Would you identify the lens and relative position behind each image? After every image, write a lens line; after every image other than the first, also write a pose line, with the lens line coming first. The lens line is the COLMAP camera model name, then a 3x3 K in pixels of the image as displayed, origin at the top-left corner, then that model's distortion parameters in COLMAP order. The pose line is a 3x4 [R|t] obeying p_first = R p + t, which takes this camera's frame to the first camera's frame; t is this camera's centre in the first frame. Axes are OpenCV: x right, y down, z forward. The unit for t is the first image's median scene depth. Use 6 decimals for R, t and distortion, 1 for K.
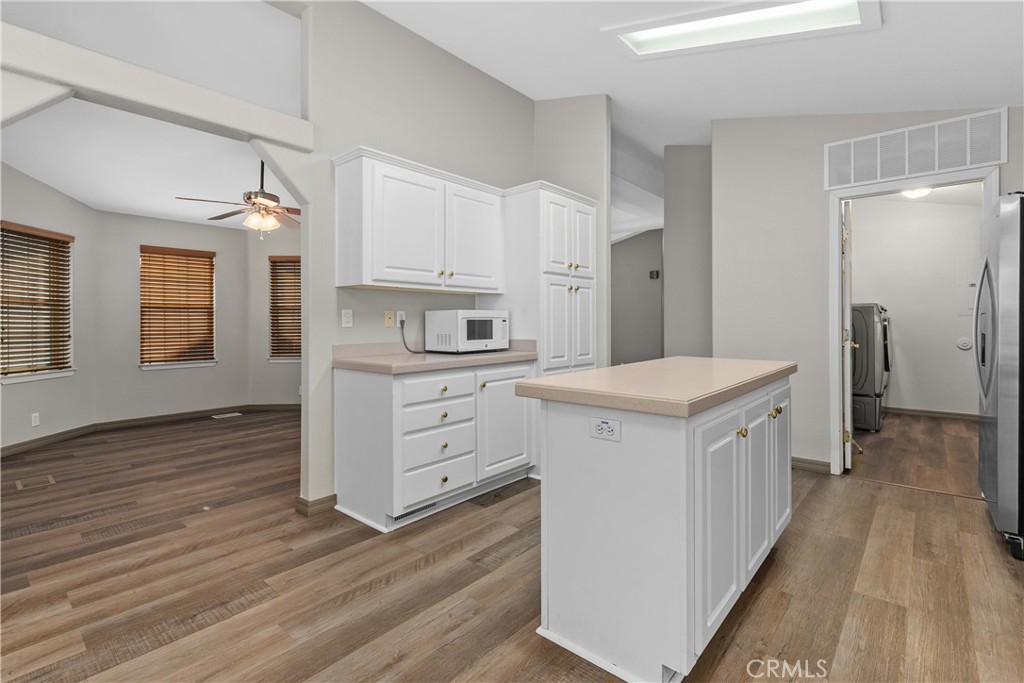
lens RADIAL K [[470.8, 0, 512.9], [0, 470.8, 333.2], [0, 0, 1]] dist [0.002695, -0.000075]
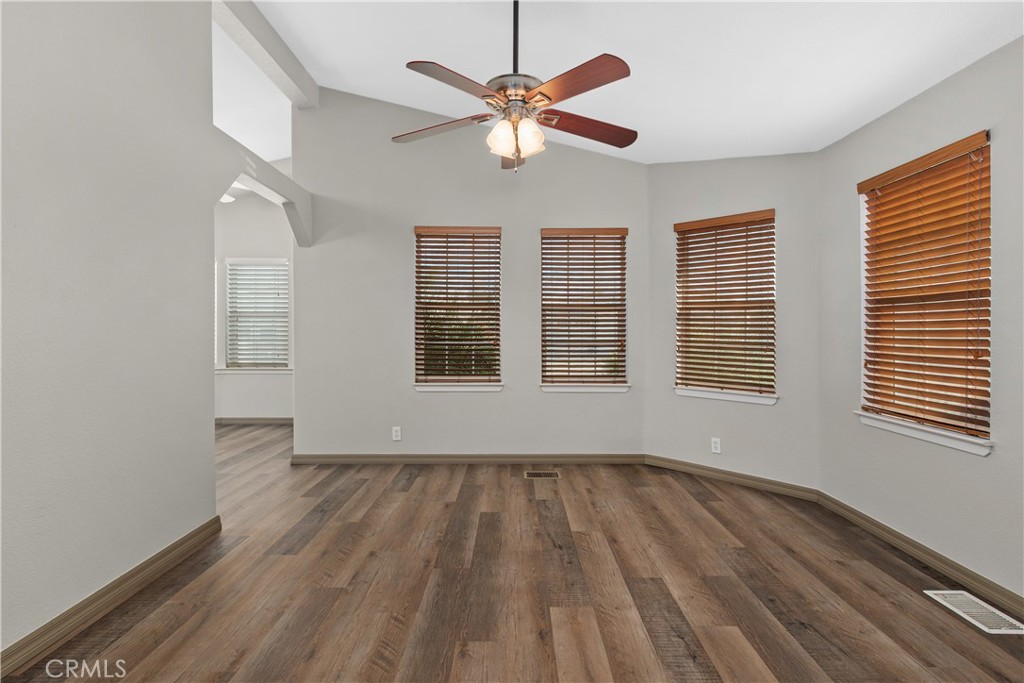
lens RADIAL K [[470.8, 0, 512.9], [0, 470.8, 333.2], [0, 0, 1]] dist [0.002695, -0.000075]
pose [[-0.753117, 0.003338, -0.657878, -0.356022], [-0.016186, 0.999590, 0.023601, -0.059246], [0.657687, 0.028423, -0.752755, 2.647906]]
